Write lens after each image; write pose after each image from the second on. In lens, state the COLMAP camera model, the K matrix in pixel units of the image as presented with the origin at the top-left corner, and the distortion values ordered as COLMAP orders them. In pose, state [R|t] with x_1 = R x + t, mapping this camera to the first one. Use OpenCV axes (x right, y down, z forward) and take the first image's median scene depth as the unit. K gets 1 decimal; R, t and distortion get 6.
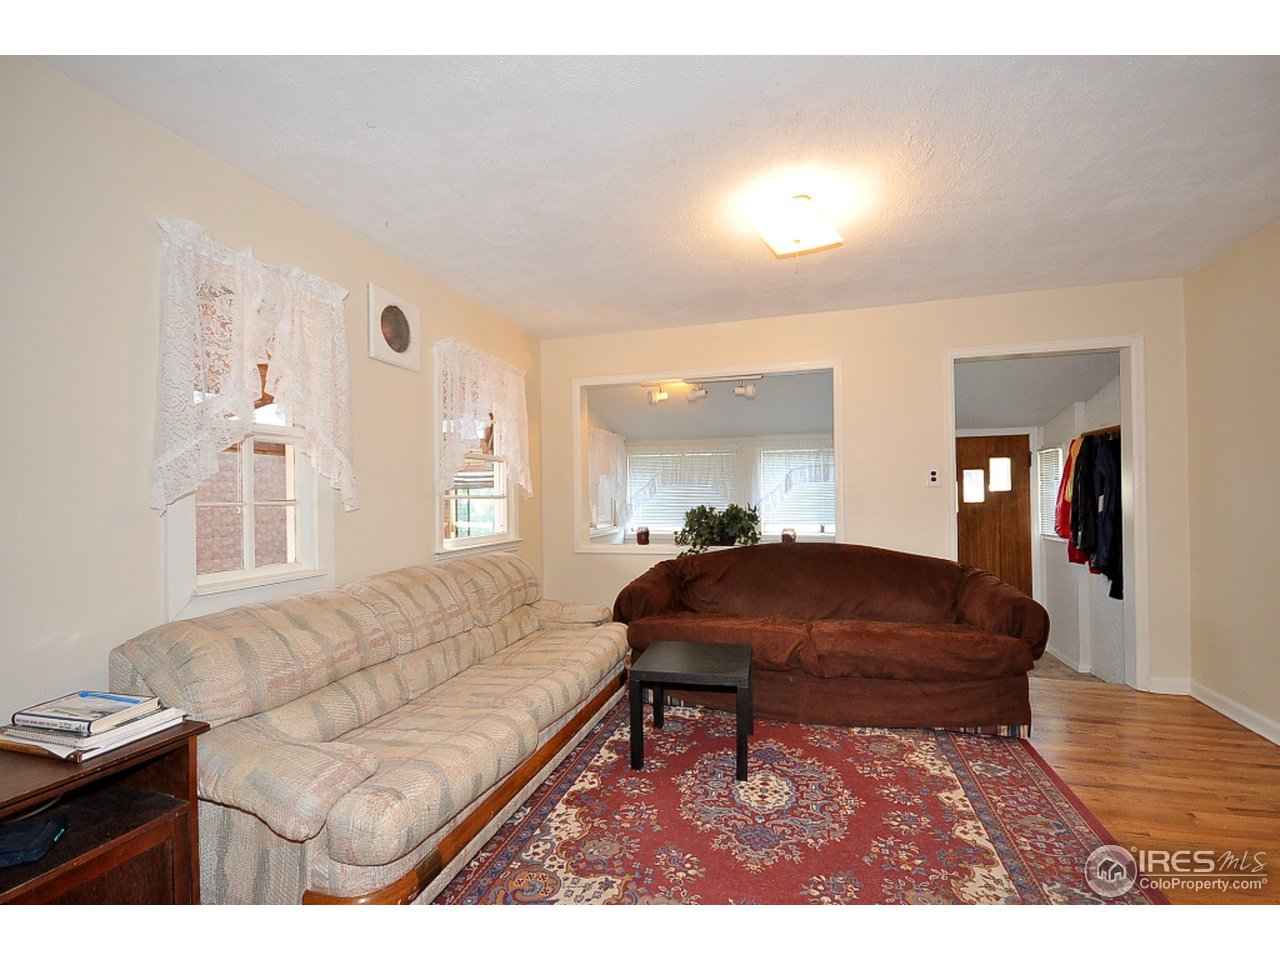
lens RADIAL K [[578.0, 0, 640.0], [0, 578.0, 480.0], [0, 0, 1]] dist [-0.000317, -0.000251]
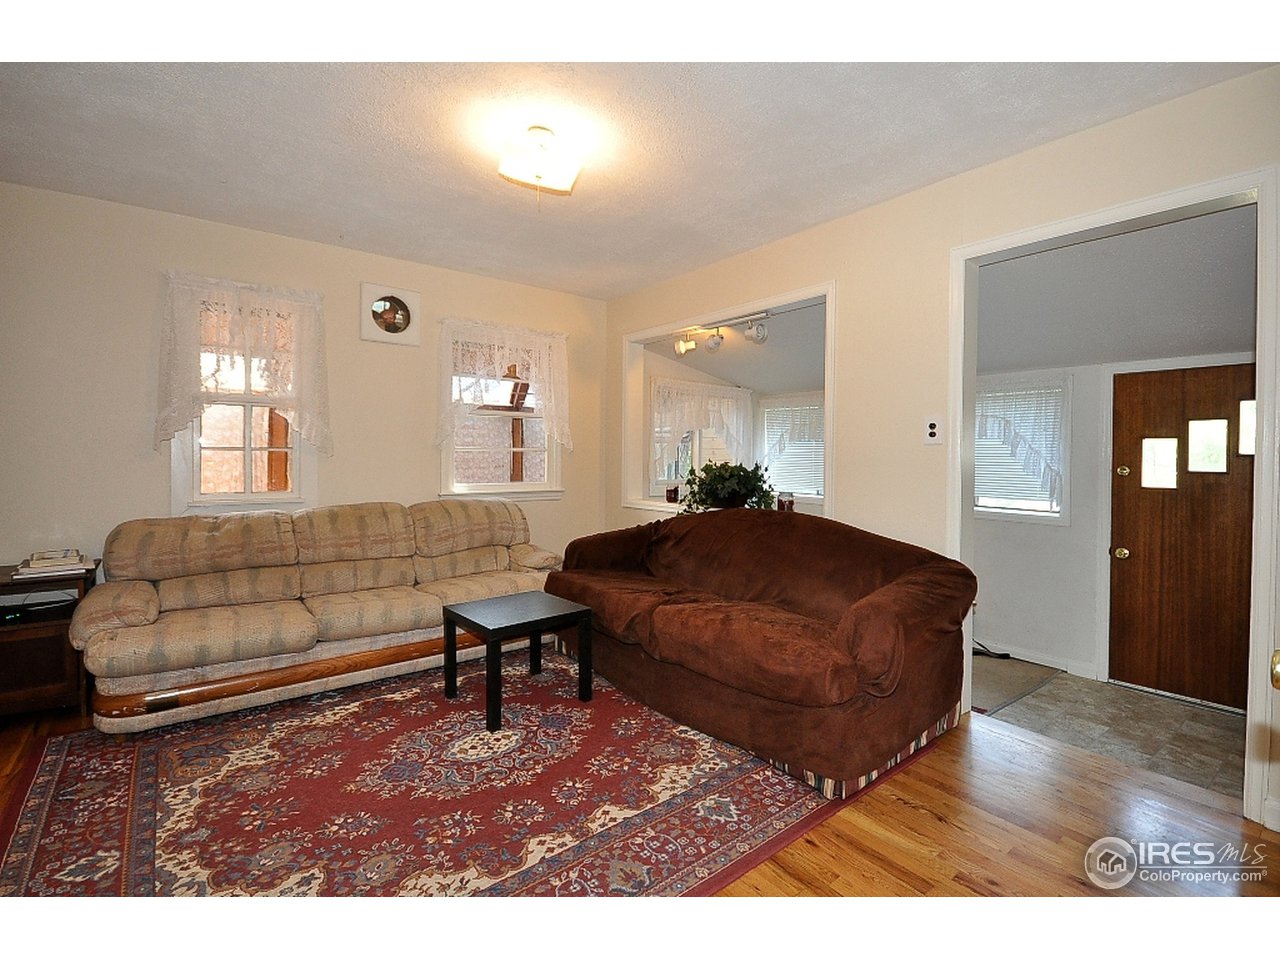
lens RADIAL K [[602.2, 0, 677.2], [0, 602.2, 449.6], [0, 0, 1]] dist [-0.000525, -0.000091]
pose [[0.826906, 0.015204, -0.562135, 0.972289], [-0.003797, 0.999763, 0.021454, 0.004195], [0.562328, -0.015606, 0.826767, 0.303664]]
